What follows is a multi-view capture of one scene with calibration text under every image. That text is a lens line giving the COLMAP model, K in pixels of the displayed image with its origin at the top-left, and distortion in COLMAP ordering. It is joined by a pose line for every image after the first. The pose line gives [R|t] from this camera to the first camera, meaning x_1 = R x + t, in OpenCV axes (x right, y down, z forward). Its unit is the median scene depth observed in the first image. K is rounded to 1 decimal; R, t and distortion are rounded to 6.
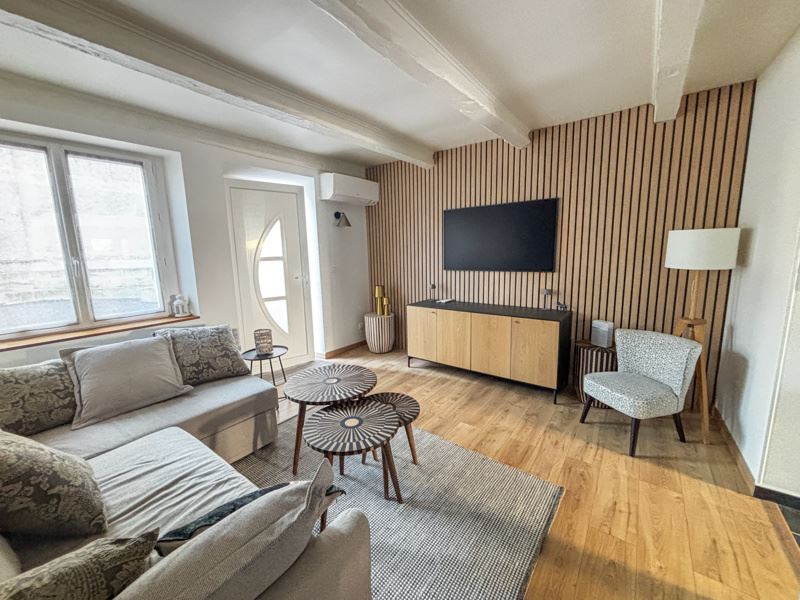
lens RADIAL K [[316.2, 0, 401.6], [0, 316.2, 297.6], [0, 0, 1]] dist [-0.000343, -0.000010]
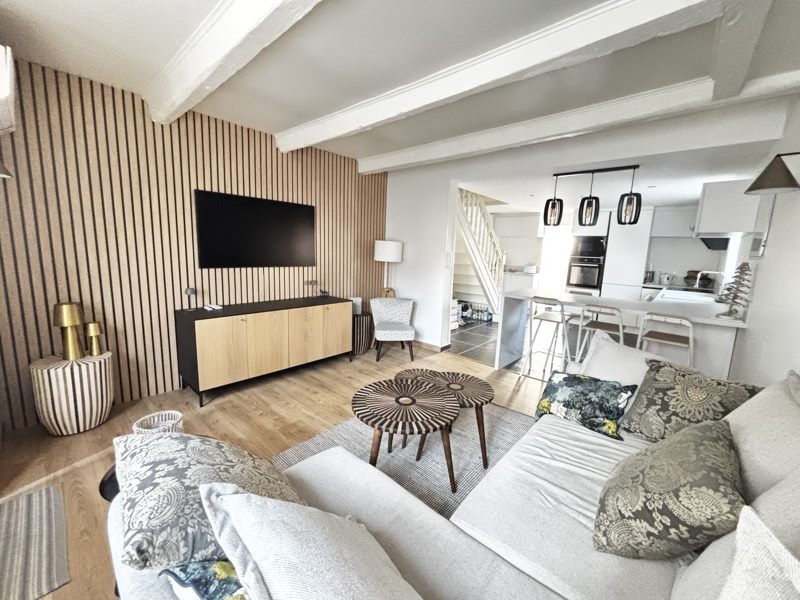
lens RADIAL K [[316.2, 0, 401.6], [0, 316.2, 297.6], [0, 0, 1]] dist [-0.000343, -0.000010]
pose [[0.080500, -0.125631, 0.988806, -0.695630], [0.109656, 0.987120, 0.116489, -0.062686], [-0.990705, 0.099051, 0.093239, 0.535865]]
